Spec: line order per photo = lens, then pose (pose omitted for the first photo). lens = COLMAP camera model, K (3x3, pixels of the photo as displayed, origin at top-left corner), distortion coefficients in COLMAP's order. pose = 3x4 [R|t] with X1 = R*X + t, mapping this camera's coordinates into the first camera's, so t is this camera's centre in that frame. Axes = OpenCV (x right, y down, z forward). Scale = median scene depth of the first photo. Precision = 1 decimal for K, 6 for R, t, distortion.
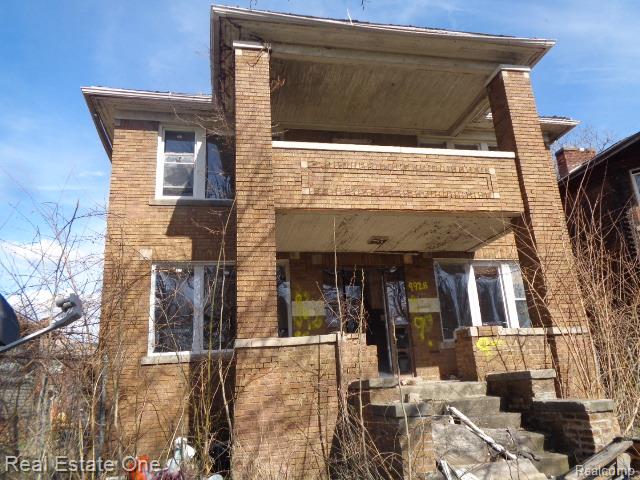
lens RADIAL K [[481.2, 0, 320.3], [0, 481.2, 235.0], [0, 0, 1]] dist [-0.000096, 0.001646]
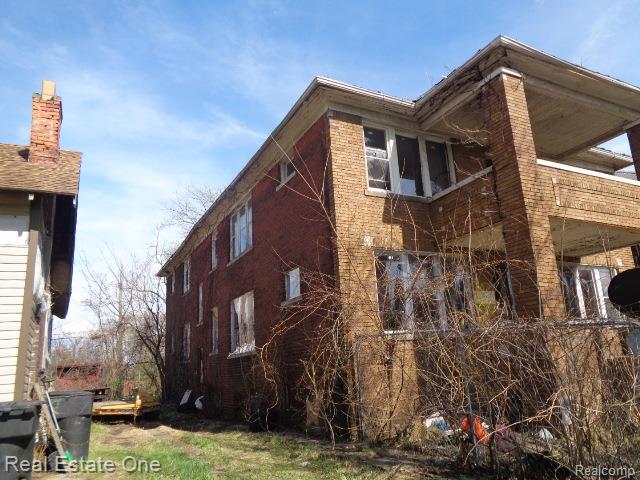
lens RADIAL K [[482.3, 0, 322.2], [0, 482.3, 236.7], [0, 0, 1]] dist [0.008437, 0.005103]
pose [[0.960641, 0.082037, 0.265404, -0.832548], [-0.089242, 0.995894, 0.015183, 0.026839], [-0.263069, -0.038270, 0.964018, -0.031368]]
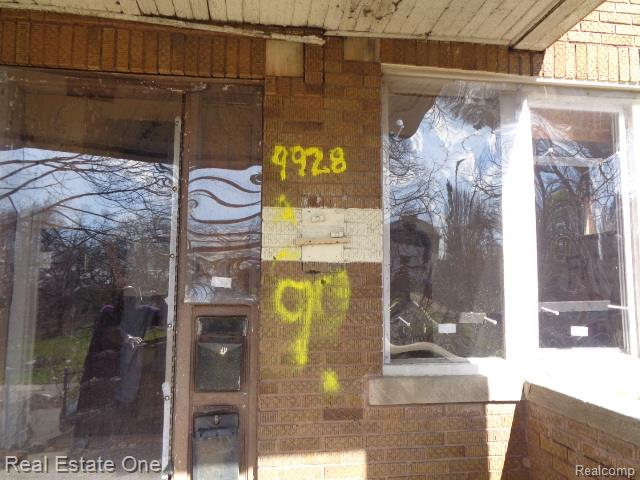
lens RADIAL K [[482.3, 0, 322.2], [0, 482.3, 236.7], [0, 0, 1]] dist [0.008437, 0.005103]
pose [[0.996089, 0.050872, -0.072240, 0.280108], [-0.035309, 0.978679, 0.202339, 0.112402], [0.080993, -0.198997, 0.976647, 0.889741]]
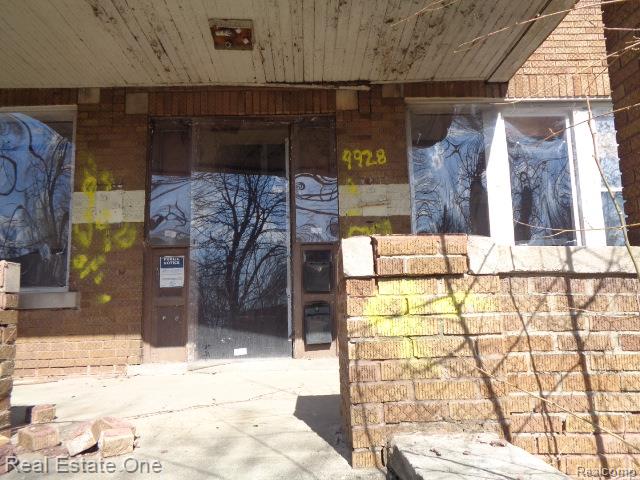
lens RADIAL K [[486.7, 0, 316.1], [0, 486.7, 238.1], [0, 0, 1]] dist [0.012763, 0.006933]
pose [[0.981774, 0.001425, -0.190045, 0.297219], [0.028360, 0.987678, 0.153911, 0.131512], [0.187923, -0.156495, 0.969636, 0.654580]]
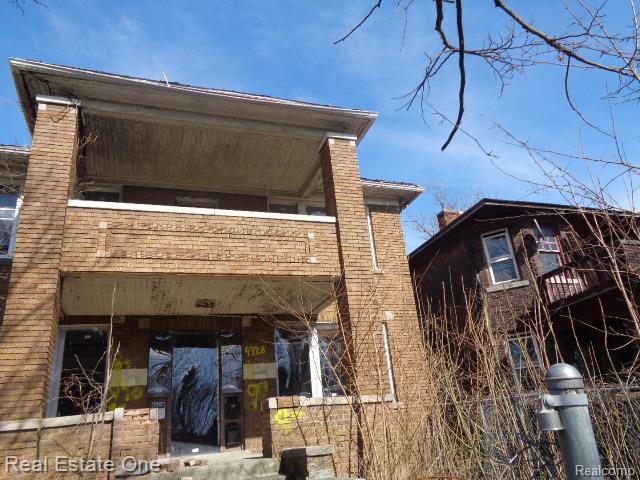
lens RADIAL K [[481.2, 0, 320.3], [0, 481.2, 235.0], [0, 0, 1]] dist [-0.000096, 0.001646]
pose [[0.990038, 0.020249, 0.139334, 0.234394], [-0.005002, 0.994038, -0.108916, -0.023960], [-0.140709, 0.107134, 0.984237, 0.008833]]
